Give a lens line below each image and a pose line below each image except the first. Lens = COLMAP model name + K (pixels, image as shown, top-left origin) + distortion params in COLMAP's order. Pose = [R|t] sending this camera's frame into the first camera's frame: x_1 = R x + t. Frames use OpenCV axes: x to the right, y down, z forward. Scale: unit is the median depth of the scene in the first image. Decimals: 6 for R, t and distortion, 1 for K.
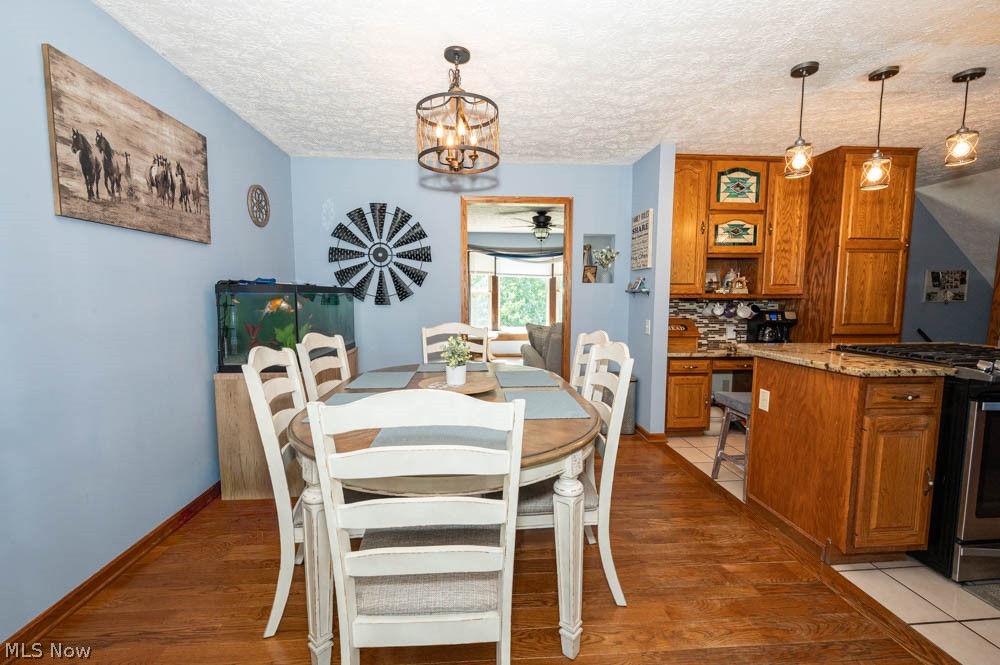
lens RADIAL K [[425.5, 0, 496.9], [0, 425.5, 328.6], [0, 0, 1]] dist [-0.004713, 0.000342]
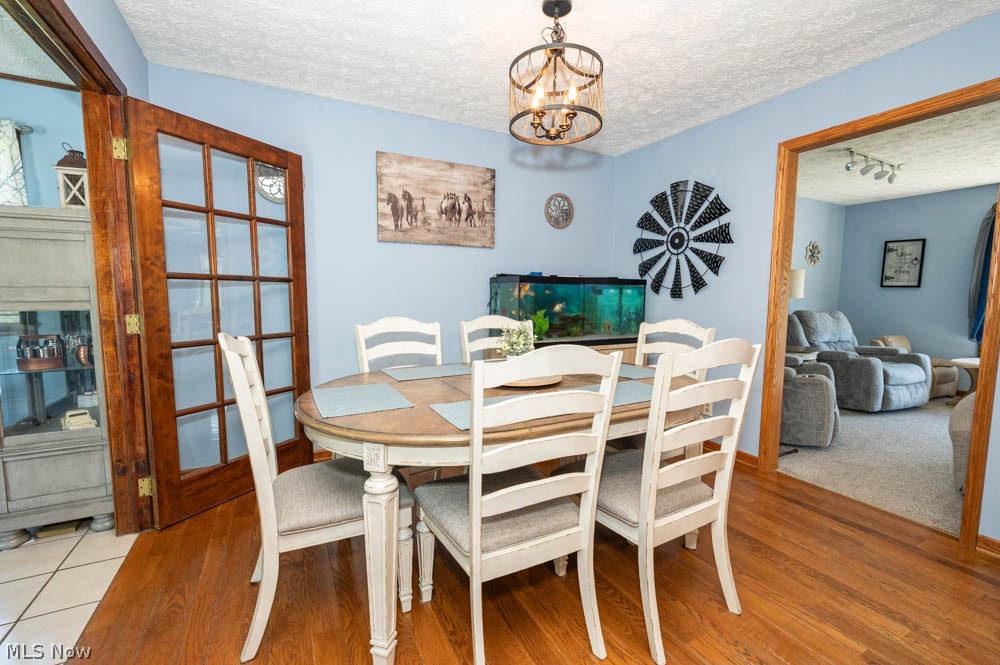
lens RADIAL K [[425.5, 0, 492.3], [0, 425.5, 329.8], [0, 0, 1]] dist [-0.004713, 0.000342]
pose [[0.396642, 0.079175, -0.914552, 0.594706], [-0.080031, 0.995463, 0.051469, -0.009221], [0.914478, 0.052778, 0.401179, 0.473002]]
